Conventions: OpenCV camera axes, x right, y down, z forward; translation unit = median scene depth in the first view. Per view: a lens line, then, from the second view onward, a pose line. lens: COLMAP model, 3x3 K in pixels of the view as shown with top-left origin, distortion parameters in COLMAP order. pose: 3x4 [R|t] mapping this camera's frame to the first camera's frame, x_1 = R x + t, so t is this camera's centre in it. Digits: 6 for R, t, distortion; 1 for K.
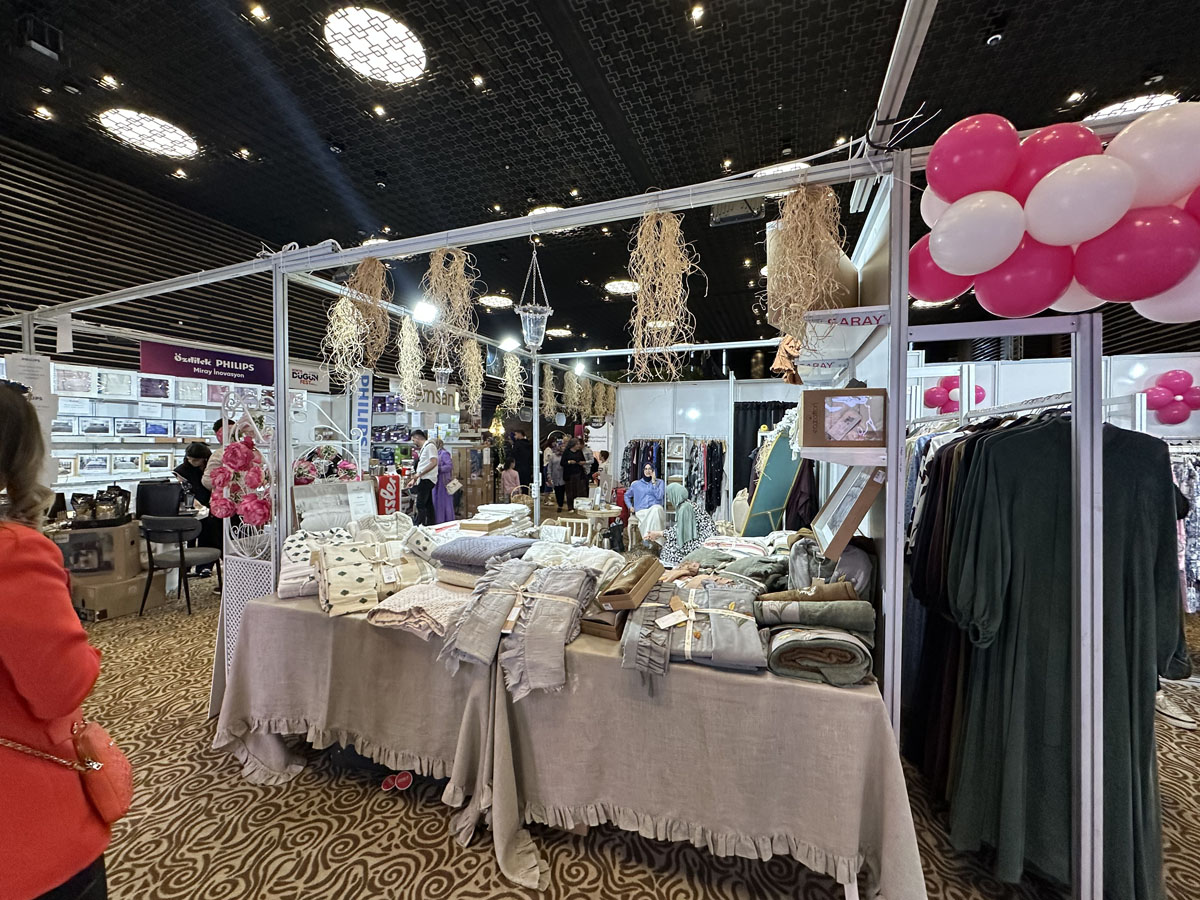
lens RADIAL K [[481.5, 0, 600.3], [0, 481.5, 448.7], [0, 0, 1]] dist [-0.001019, -0.001083]
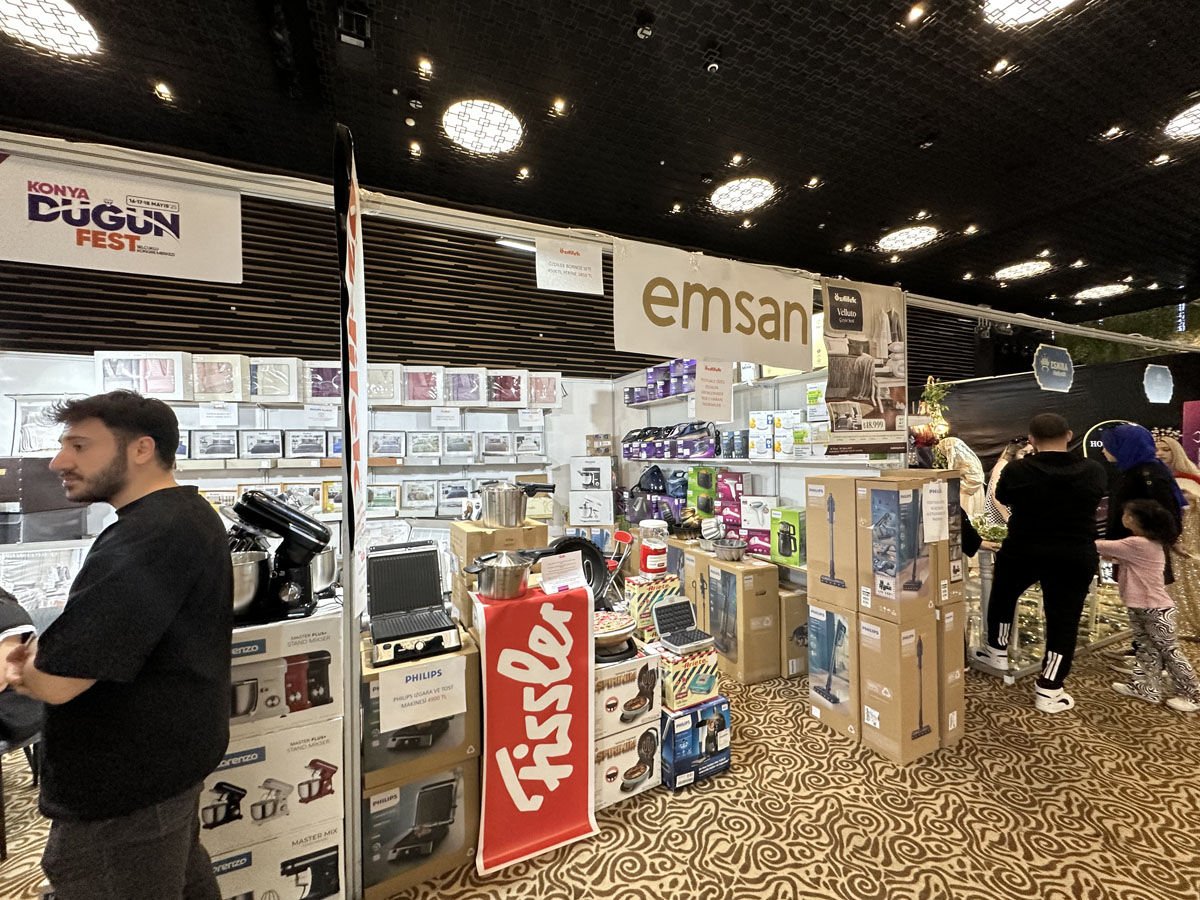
lens RADIAL K [[481.5, 0, 596.8], [0, 481.5, 450.2], [0, 0, 1]] dist [-0.001019, -0.001083]
pose [[0.711638, -0.017435, -0.702330, -0.180241], [0.010151, 0.999843, -0.014535, -0.018166], [0.702473, 0.003214, 0.711703, 0.668045]]
